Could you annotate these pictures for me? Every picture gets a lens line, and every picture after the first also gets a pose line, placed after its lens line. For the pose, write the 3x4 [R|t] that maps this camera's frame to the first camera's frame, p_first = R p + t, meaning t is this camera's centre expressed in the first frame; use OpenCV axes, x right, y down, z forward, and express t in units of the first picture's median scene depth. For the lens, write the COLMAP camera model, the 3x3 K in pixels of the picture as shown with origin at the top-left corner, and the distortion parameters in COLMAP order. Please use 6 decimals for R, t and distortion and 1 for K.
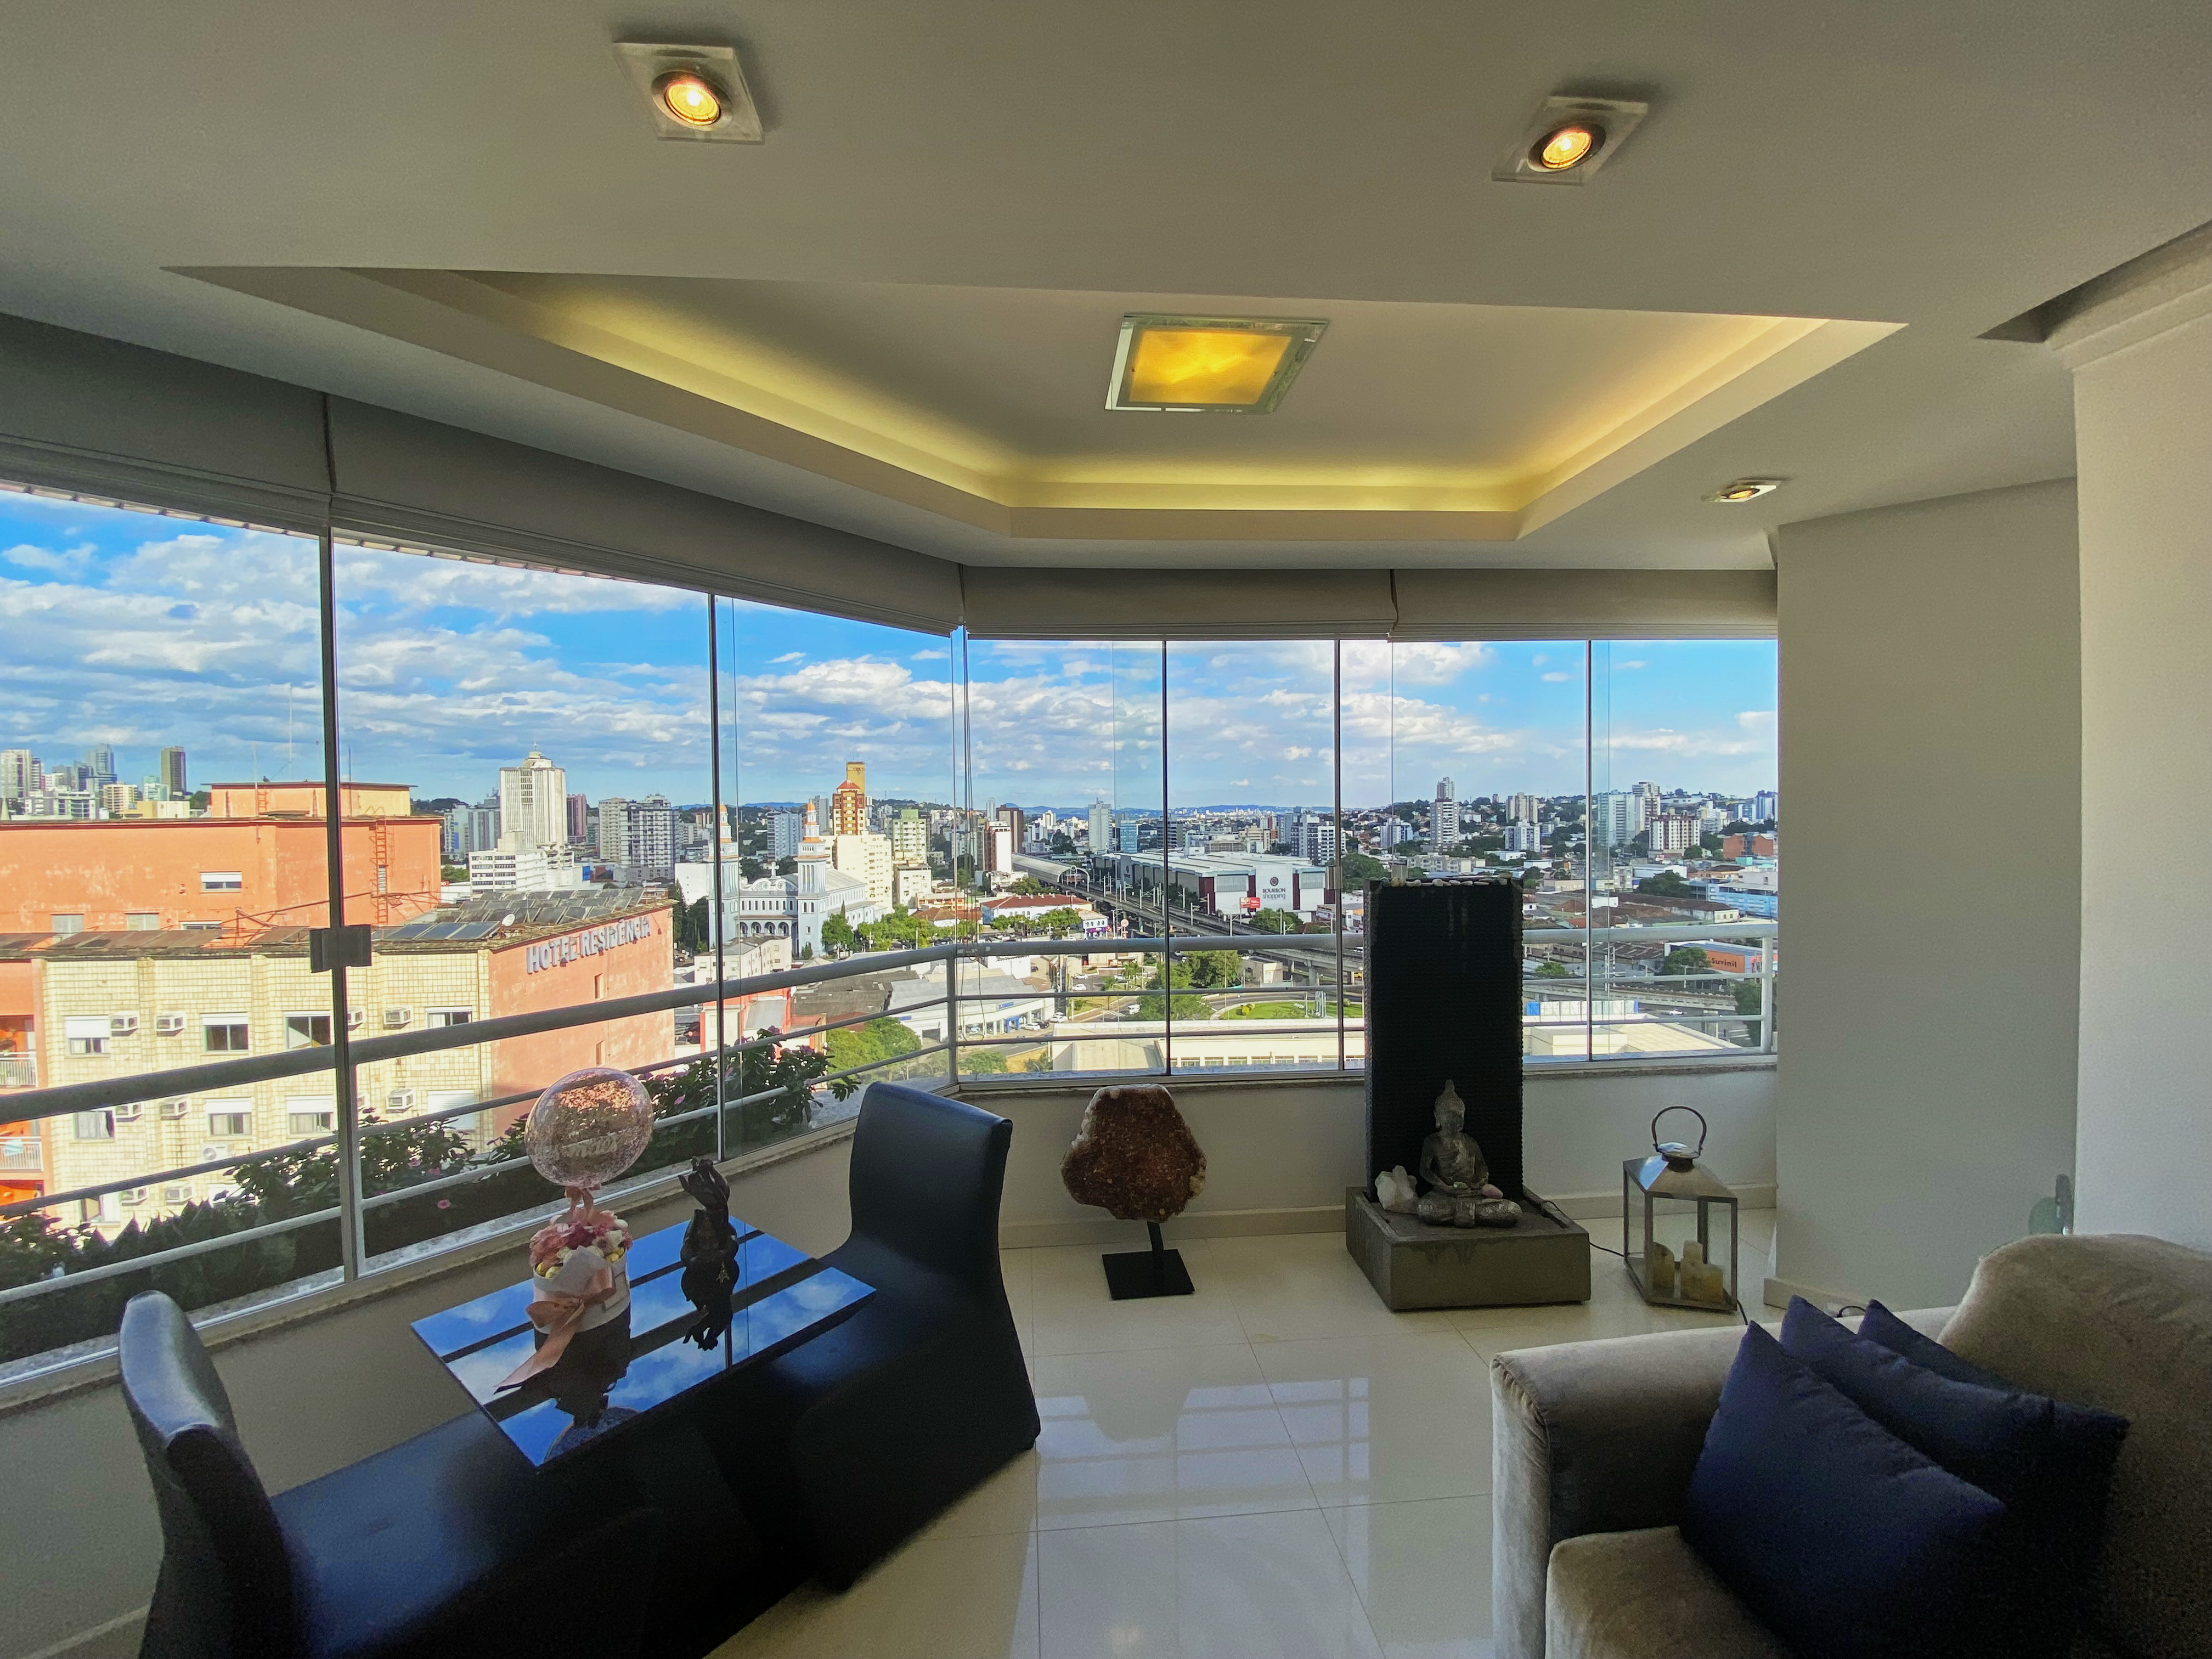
lens RADIAL K [[887.8, 0, 1106.0], [0, 887.8, 829.5], [0, 0, 1]] dist [0.030757, -0.028523]
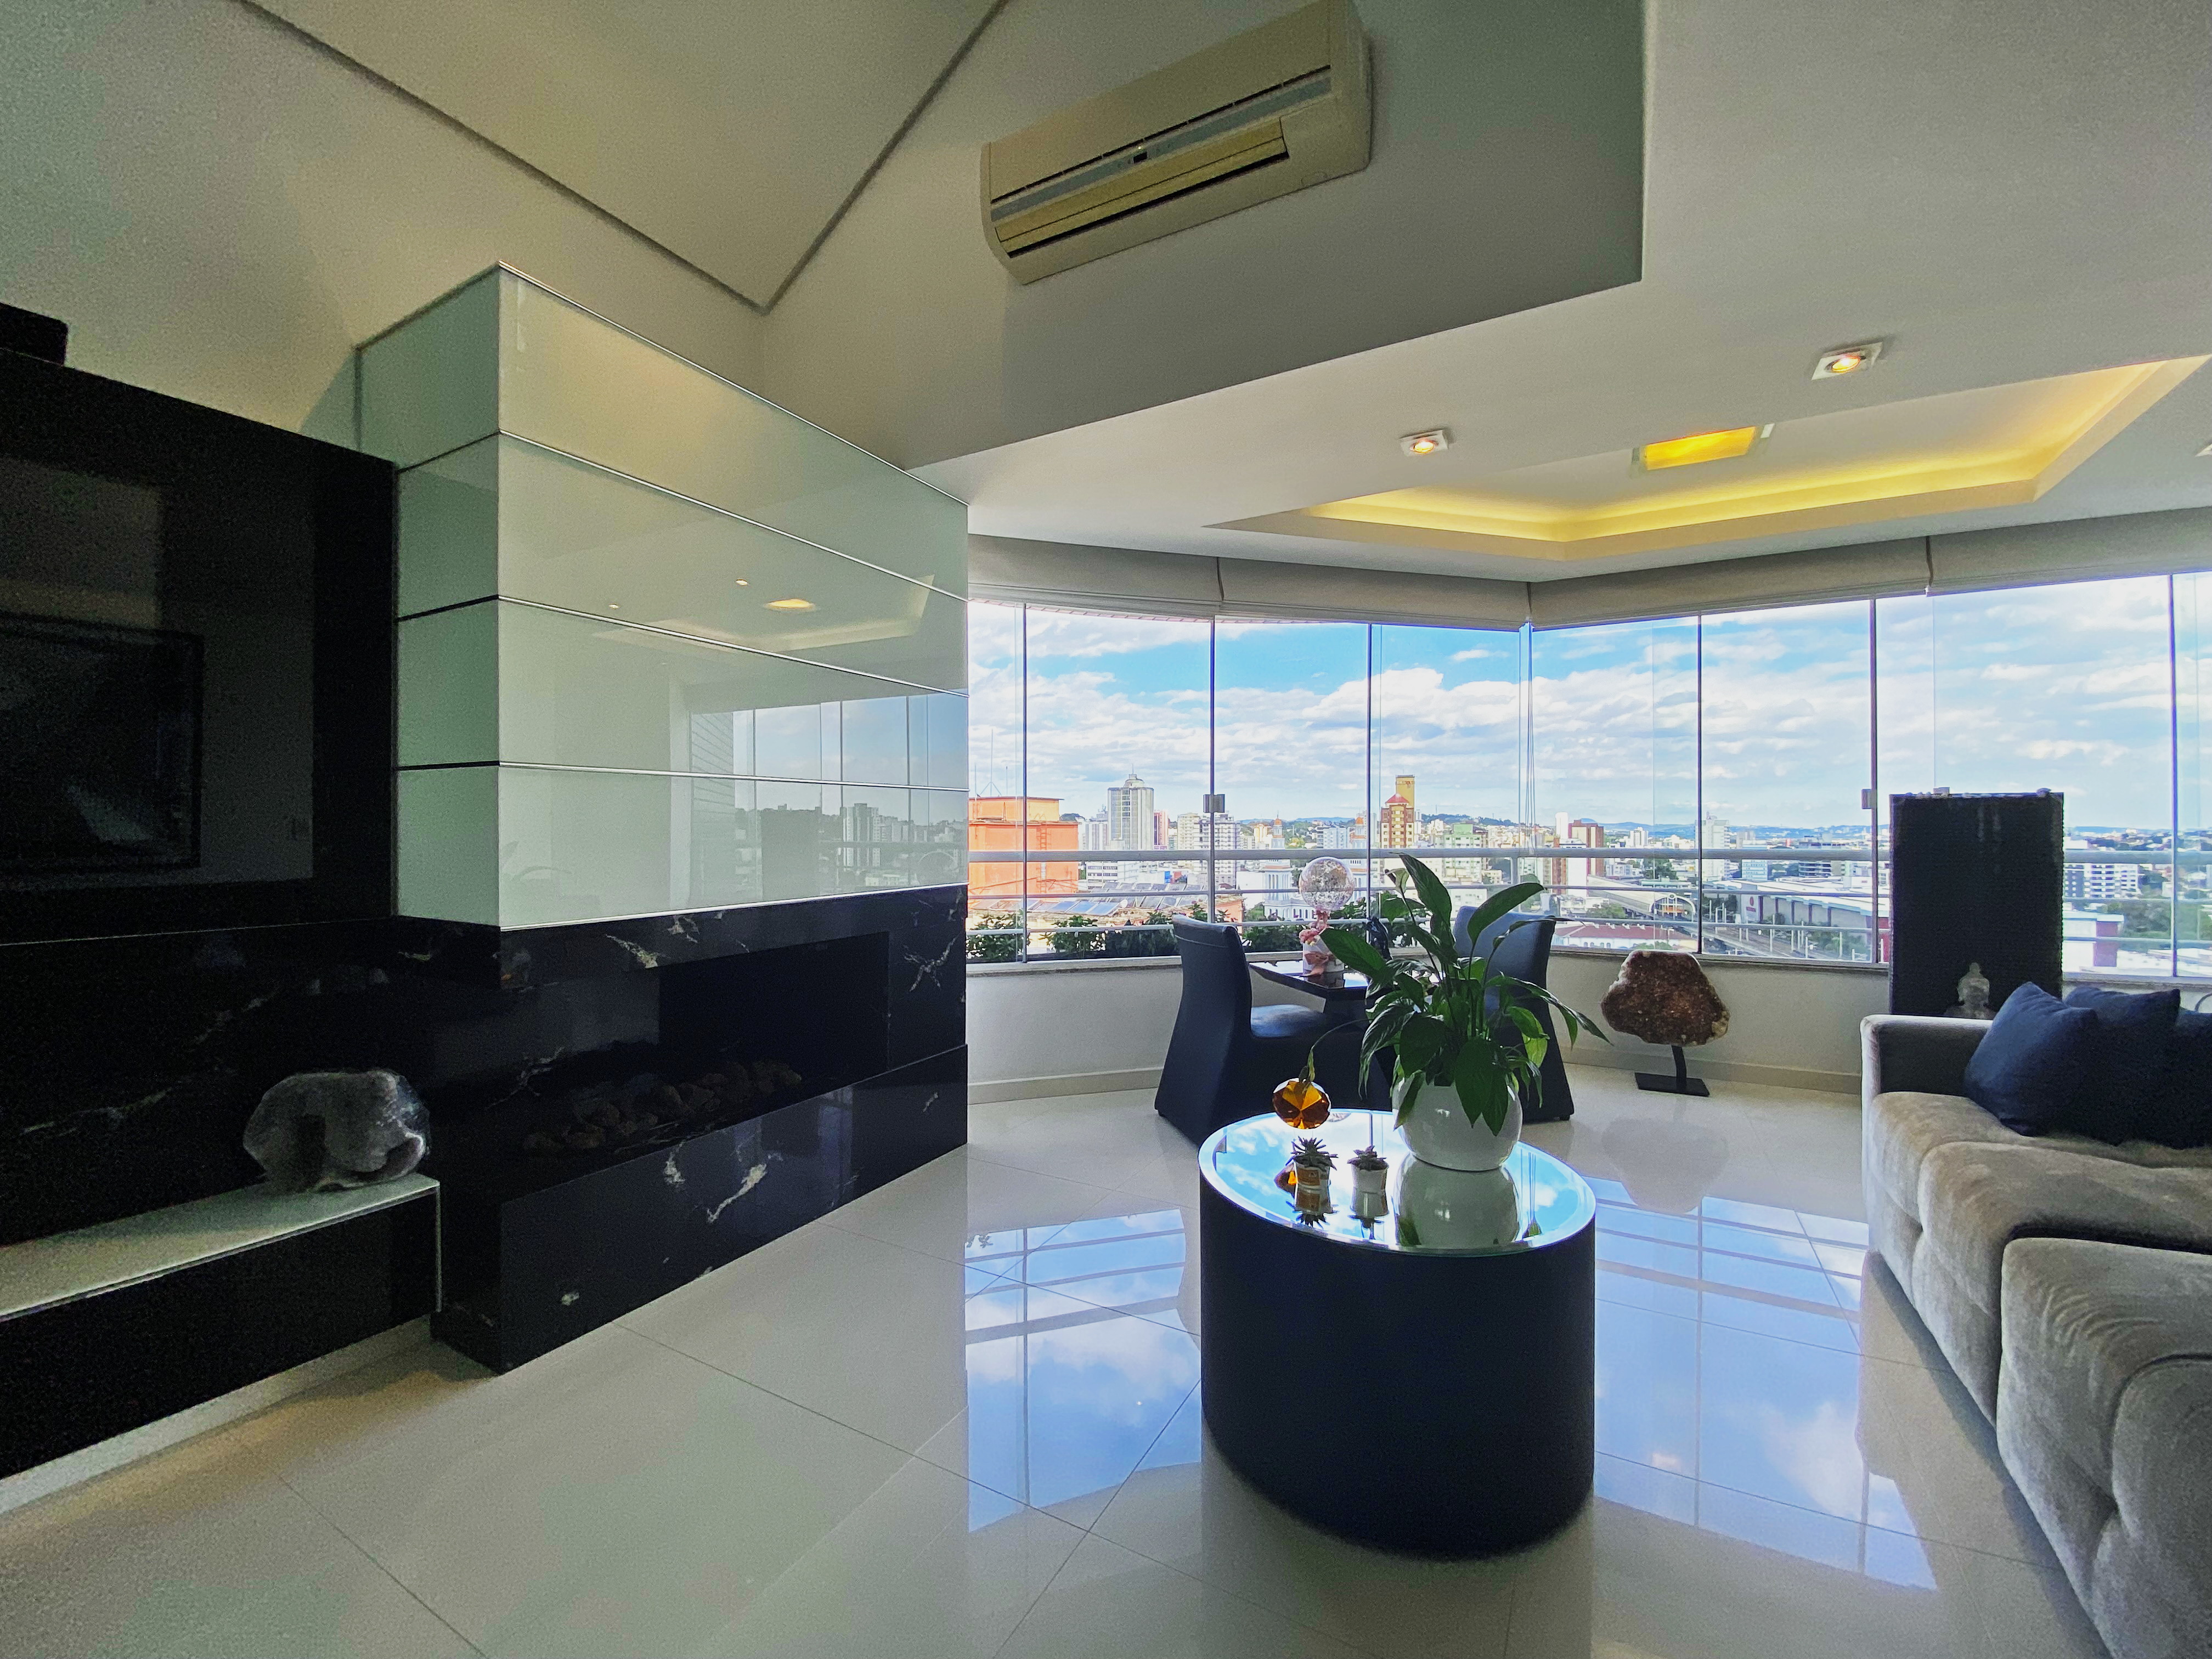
lens RADIAL K [[887.8, 0, 1106.0], [0, 887.8, 829.5], [0, 0, 1]] dist [0.030757, -0.028523]
pose [[0.825937, 0.010479, -0.563664, 0.098395], [-0.018479, 0.999793, -0.008490, 0.136041], [0.563459, 0.017428, 0.825960, -0.615436]]
